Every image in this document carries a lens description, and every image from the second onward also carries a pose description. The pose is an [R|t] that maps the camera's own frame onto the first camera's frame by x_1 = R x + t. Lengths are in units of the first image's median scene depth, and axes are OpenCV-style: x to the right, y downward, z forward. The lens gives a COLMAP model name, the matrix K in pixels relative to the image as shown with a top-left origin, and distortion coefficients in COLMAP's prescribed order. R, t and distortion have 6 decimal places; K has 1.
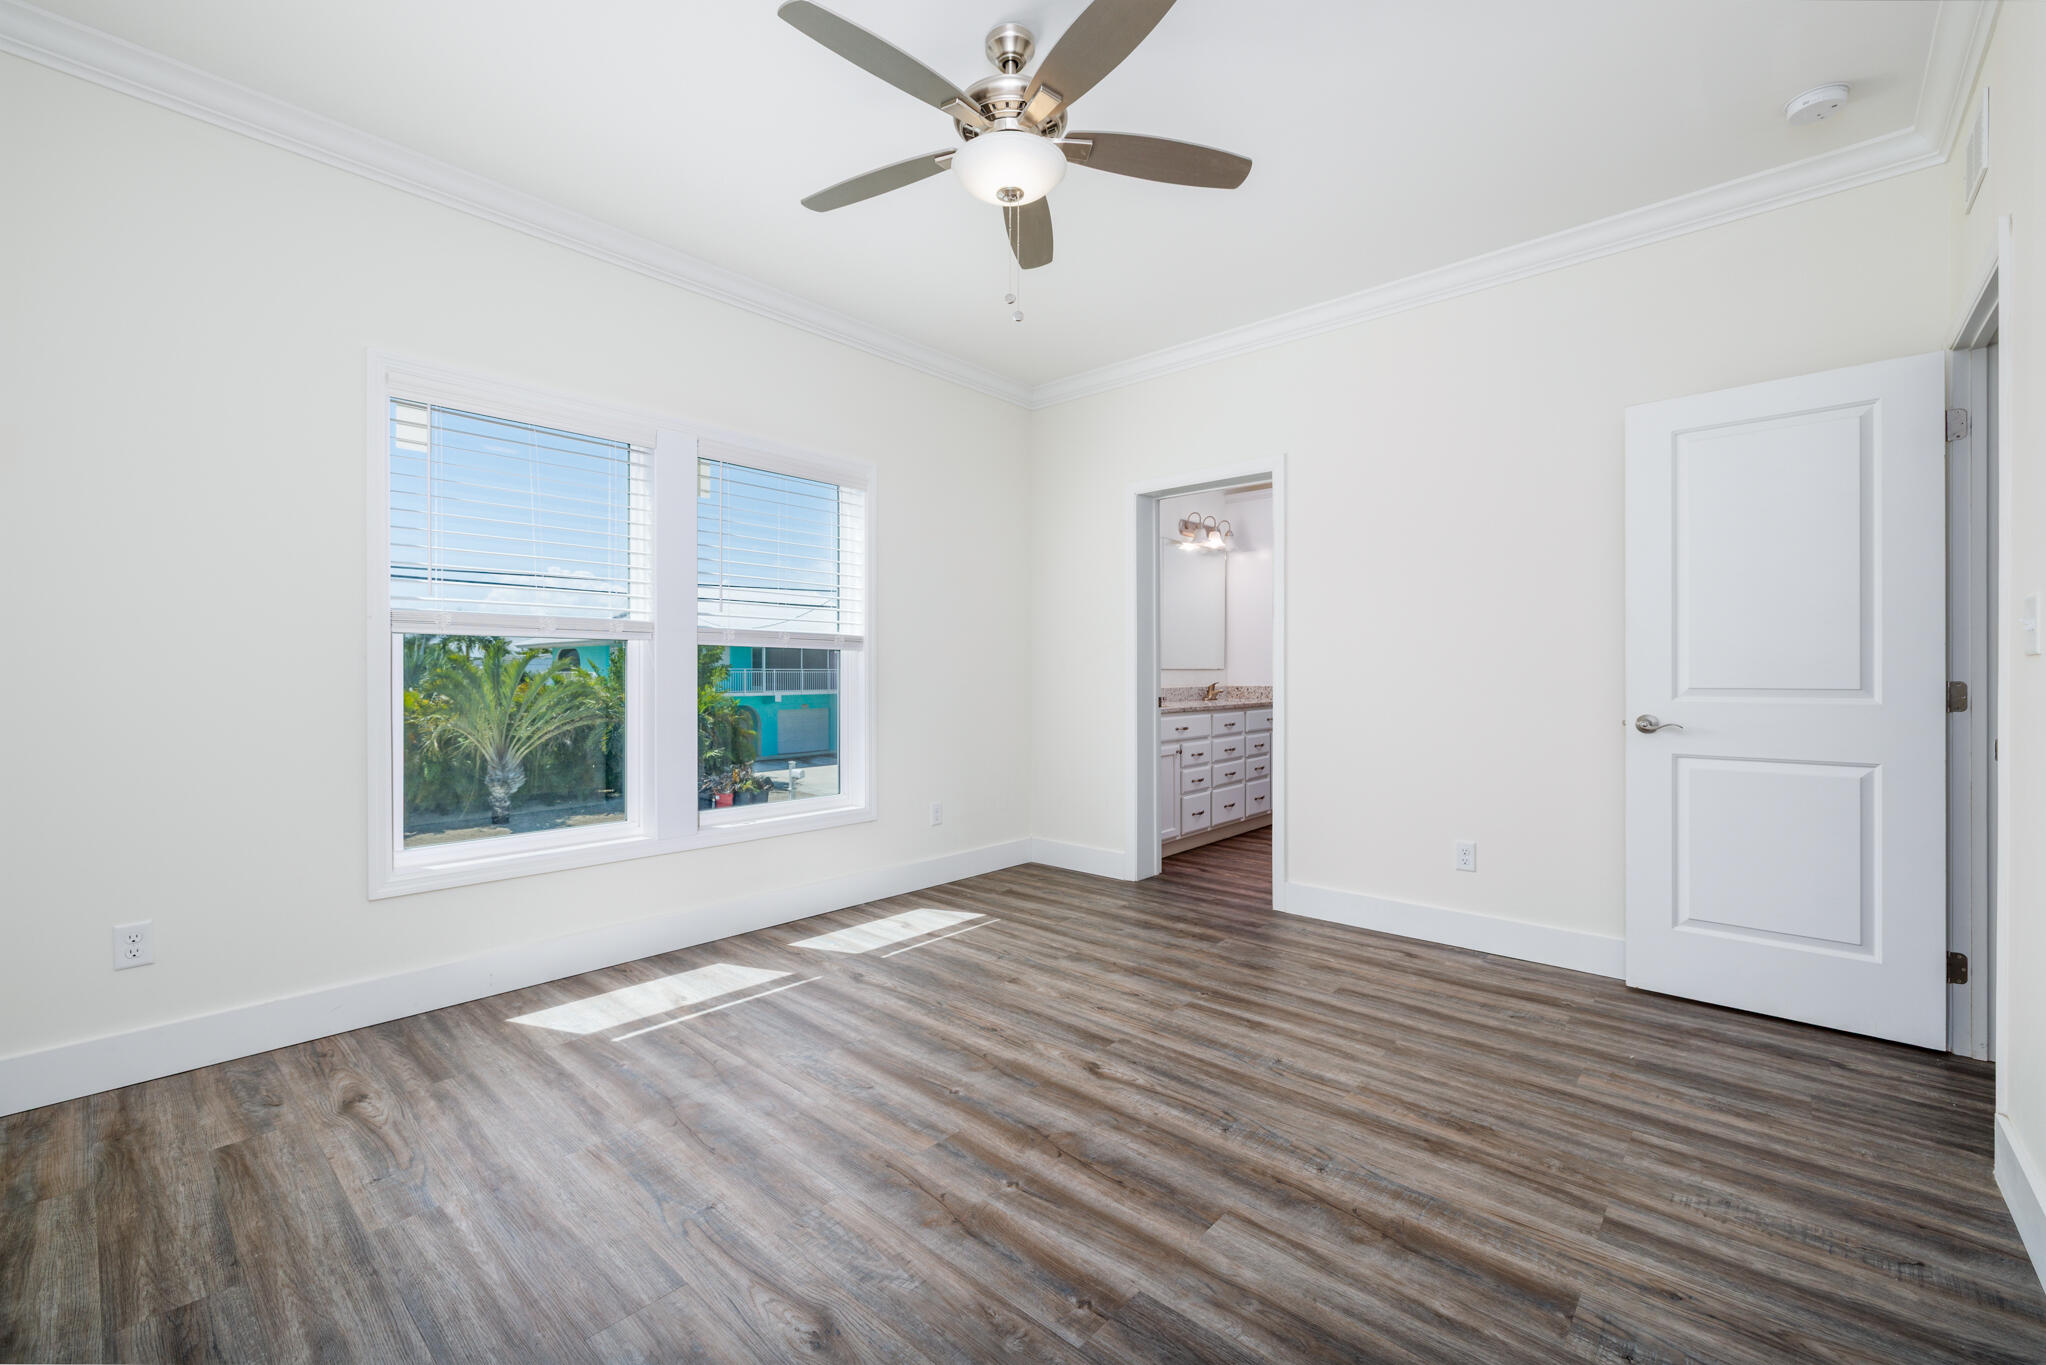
lens RADIAL K [[868.3, 0, 1016.7], [0, 868.3, 670.7], [0, 0, 1]] dist [-0.000458, -0.000199]
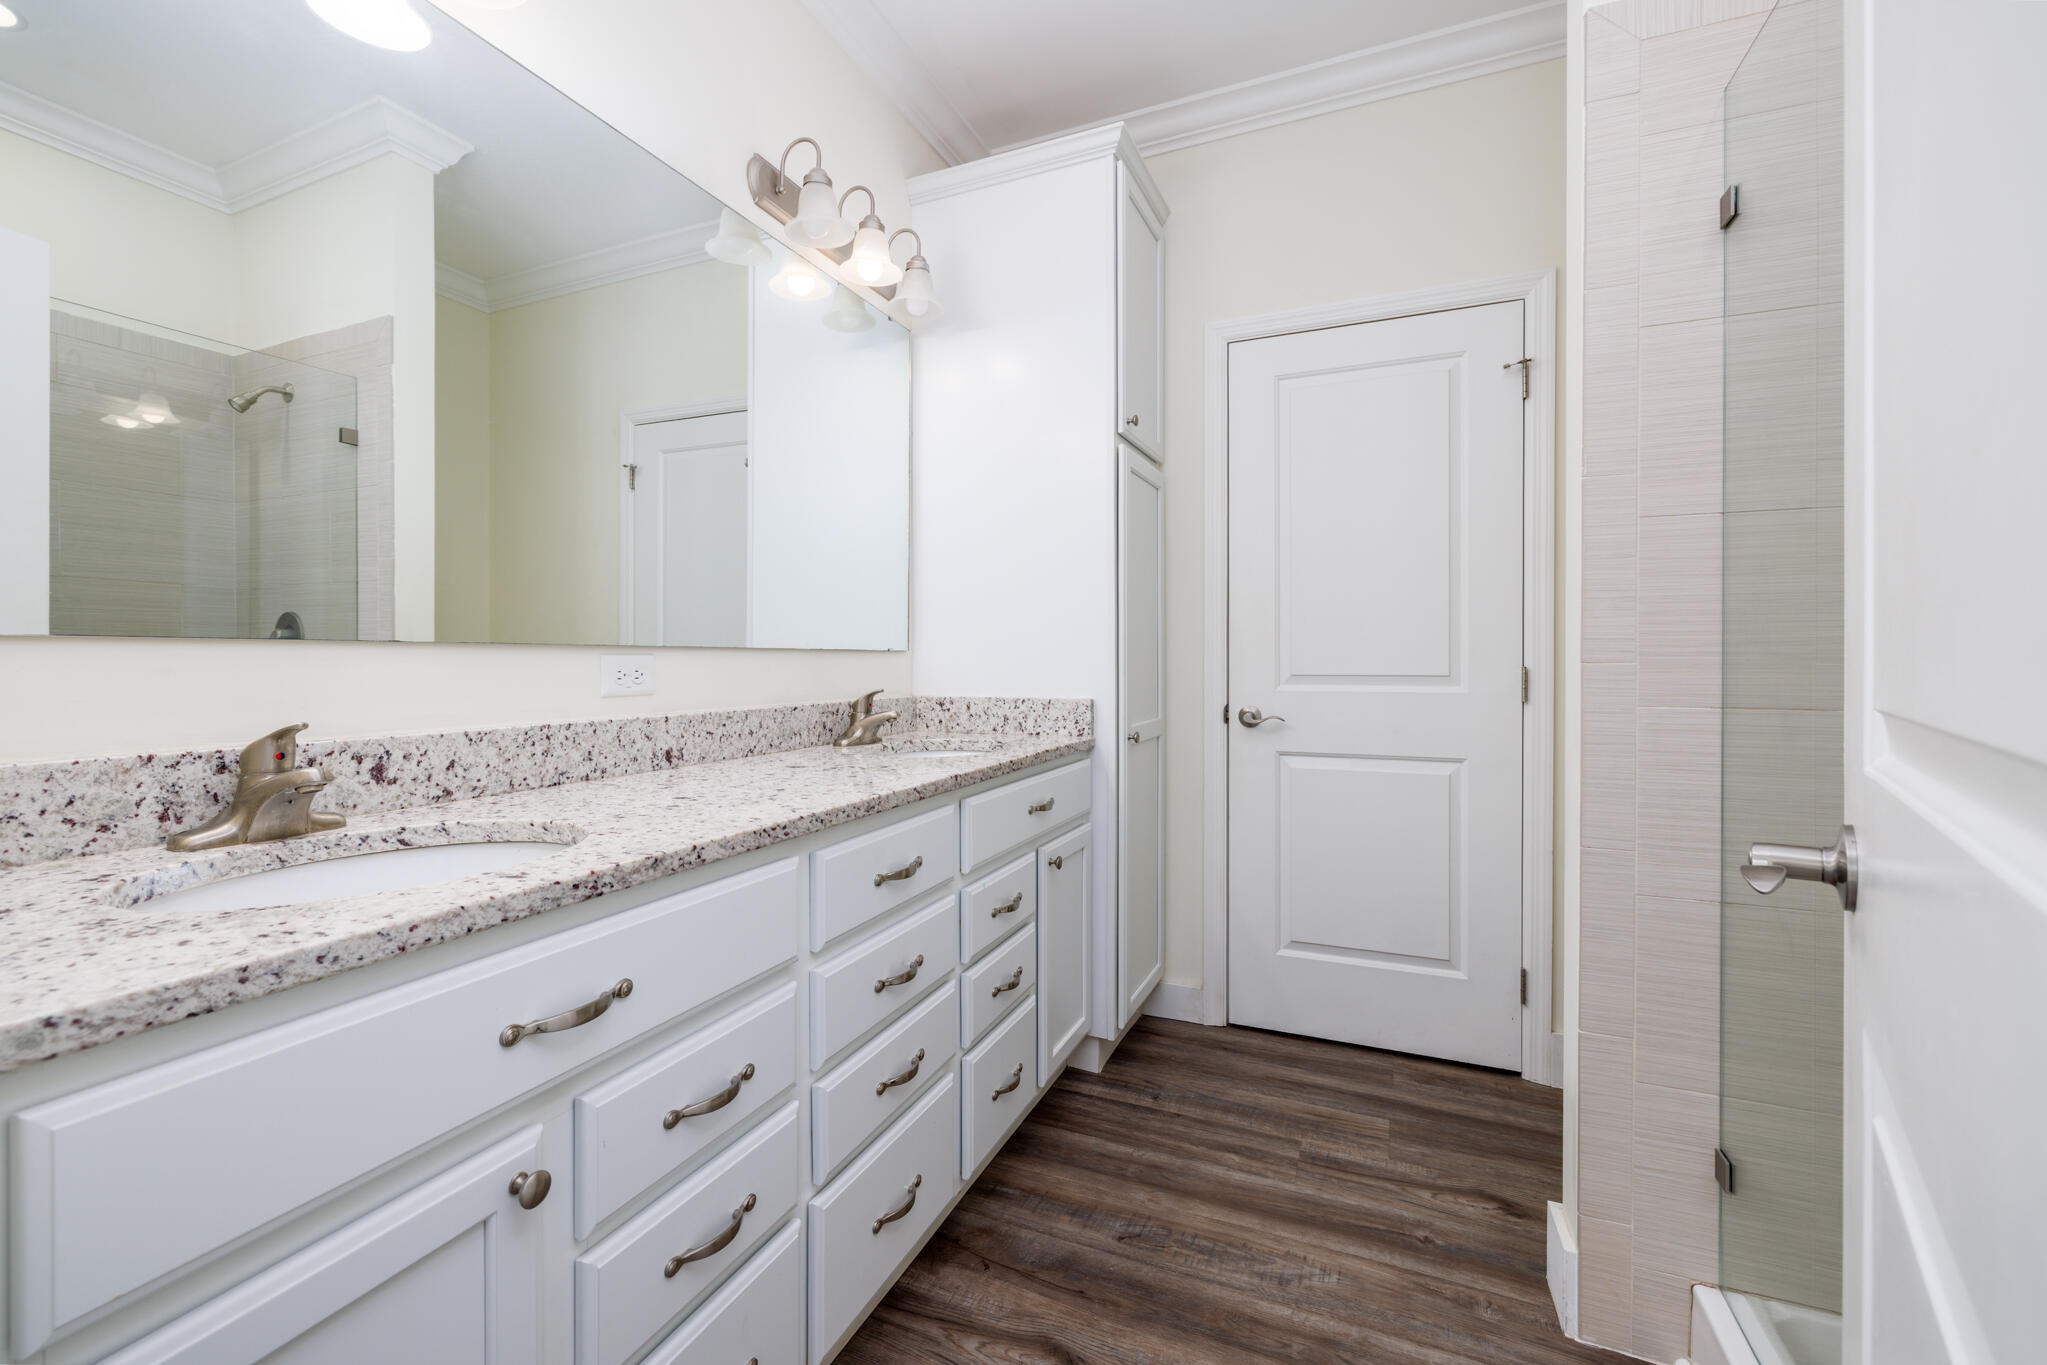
lens RADIAL K [[868.7, 0, 1017.2], [0, 868.7, 670.7], [0, 0, 1]] dist [-0.000458, -0.000199]
pose [[0.949752, -0.003797, 0.312980, 0.047715], [0.000441, 0.999942, 0.010794, 0.000775], [-0.313003, -0.010114, 0.949698, 0.180579]]
